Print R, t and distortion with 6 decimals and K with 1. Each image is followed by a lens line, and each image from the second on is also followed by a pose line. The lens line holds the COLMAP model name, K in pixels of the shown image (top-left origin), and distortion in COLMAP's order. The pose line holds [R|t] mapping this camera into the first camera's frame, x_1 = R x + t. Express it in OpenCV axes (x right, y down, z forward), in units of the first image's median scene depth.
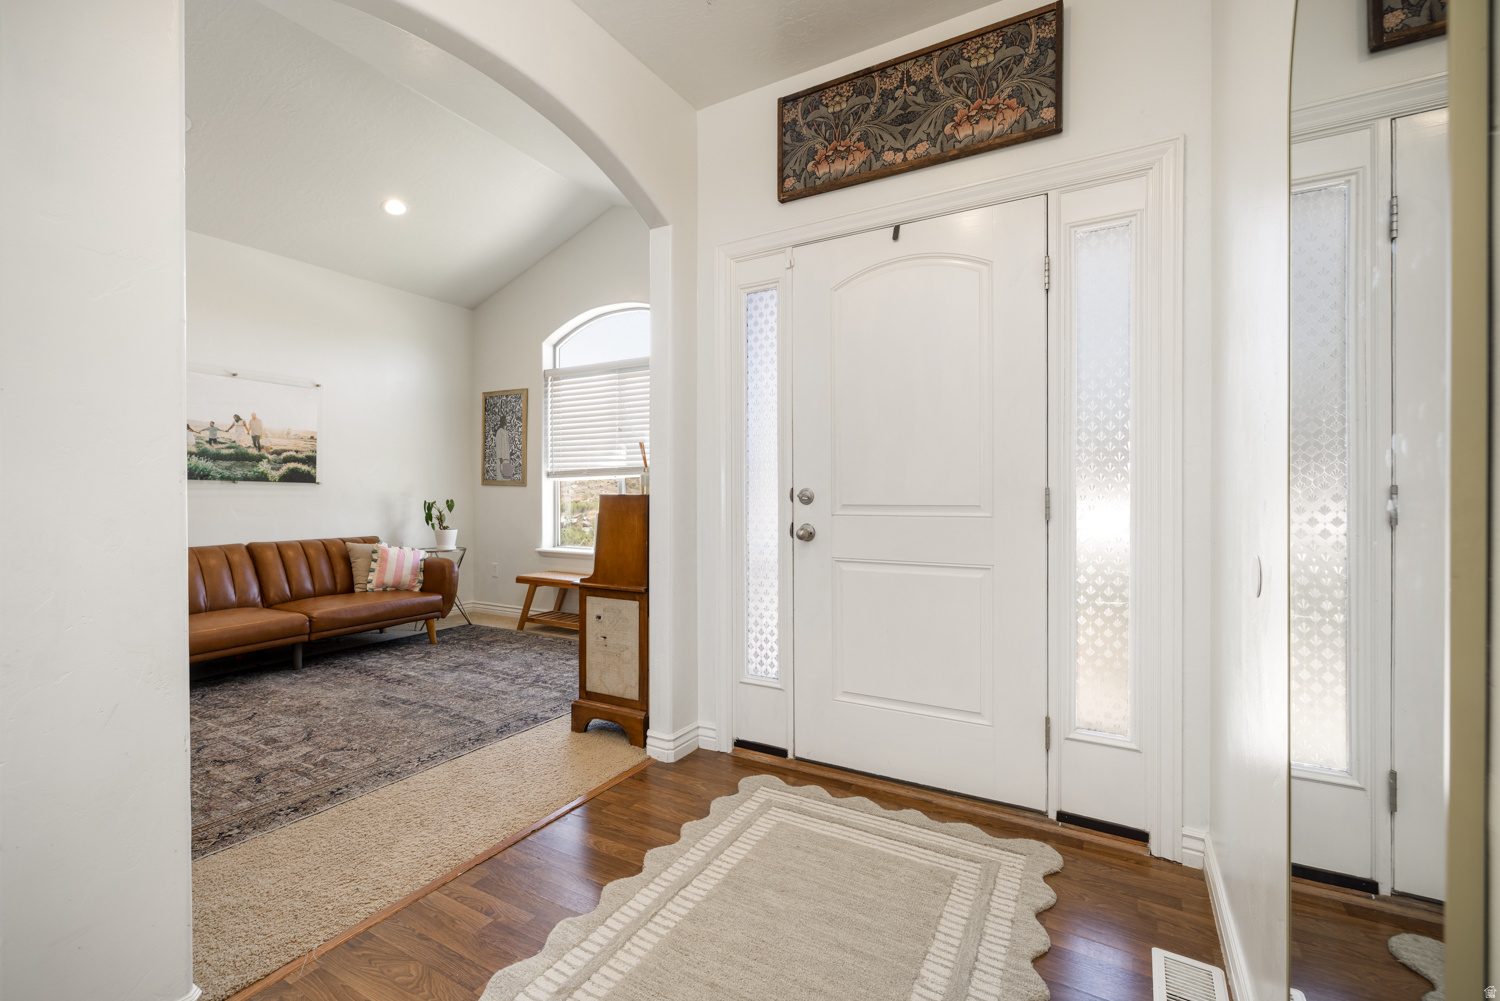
lens RADIAL K [[636.6, 0, 731.1], [0, 636.6, 494.7], [0, 0, 1]] dist [-0.001205, 0.000078]
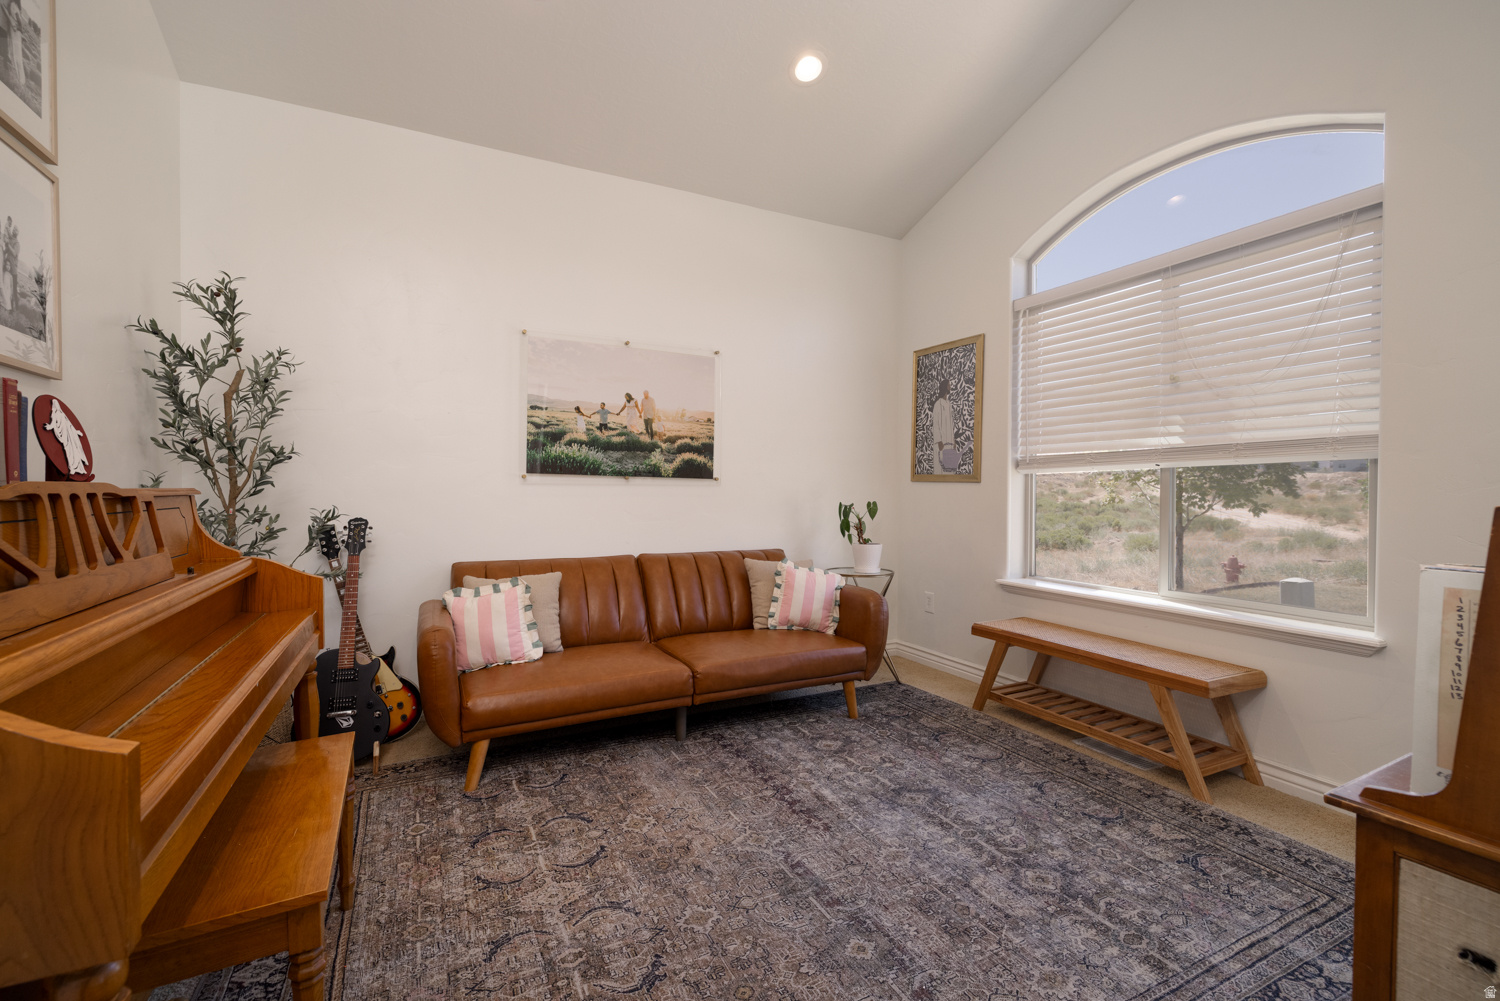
lens RADIAL K [[636.6, 0, 731.1], [0, 636.6, 494.7], [0, 0, 1]] dist [-0.001205, 0.000078]
pose [[0.828441, 0.009194, -0.560001, -0.208294], [-0.006976, 0.999957, 0.006097, -0.003806], [0.560033, -0.001144, 0.828470, 0.386255]]
